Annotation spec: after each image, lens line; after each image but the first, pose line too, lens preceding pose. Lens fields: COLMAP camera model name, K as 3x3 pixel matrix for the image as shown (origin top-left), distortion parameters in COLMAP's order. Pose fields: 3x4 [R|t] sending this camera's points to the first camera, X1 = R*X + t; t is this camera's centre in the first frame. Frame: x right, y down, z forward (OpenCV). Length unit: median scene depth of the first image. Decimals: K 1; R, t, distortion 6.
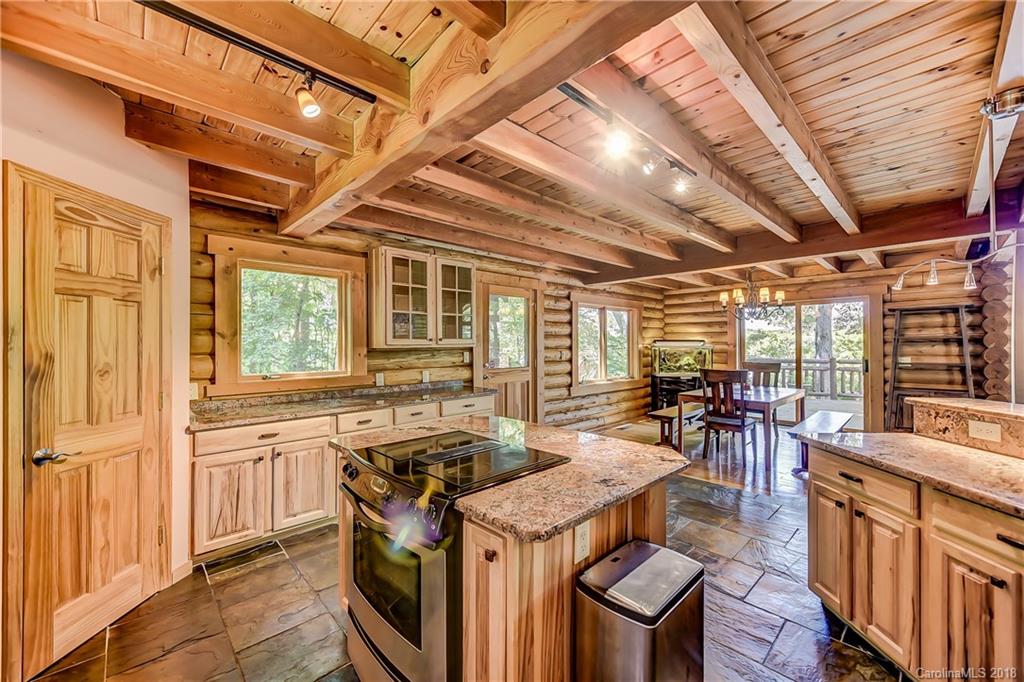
lens RADIAL K [[409.4, 0, 515.5], [0, 409.4, 343.1], [0, 0, 1]] dist [0.018751, 0.000006]
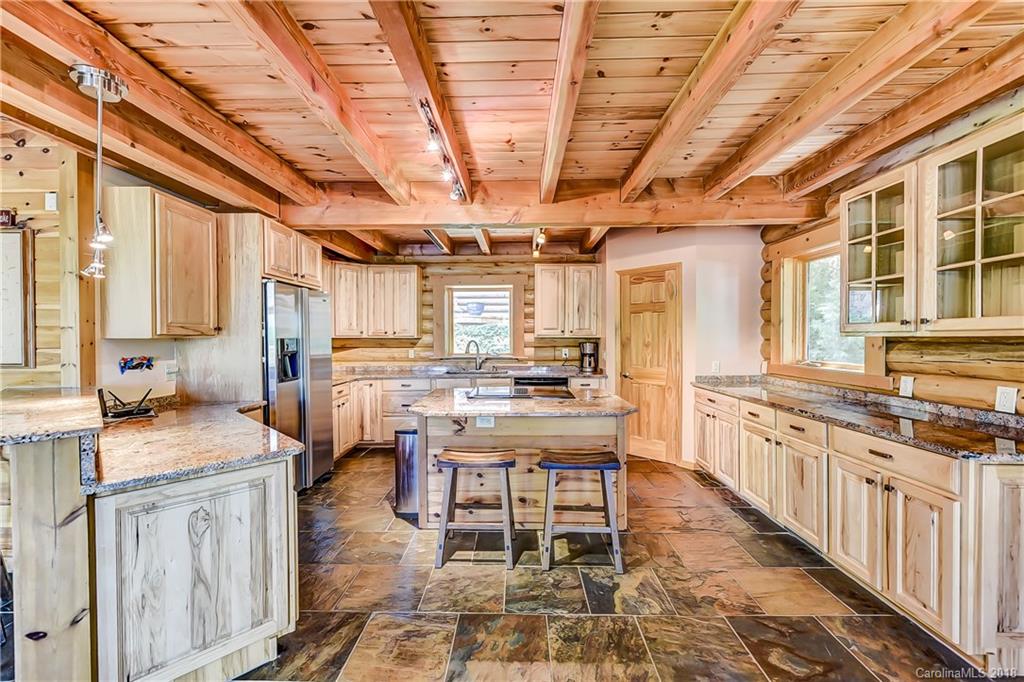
lens RADIAL K [[409.4, 0, 511.9], [0, 409.4, 339.2], [0, 0, 1]] dist [0.018751, 0.000006]
pose [[-0.714029, 0.016476, -0.699922, 0.556148], [0.015916, 0.999847, 0.007299, 0.001664], [0.699935, -0.005928, -0.714182, 1.035091]]
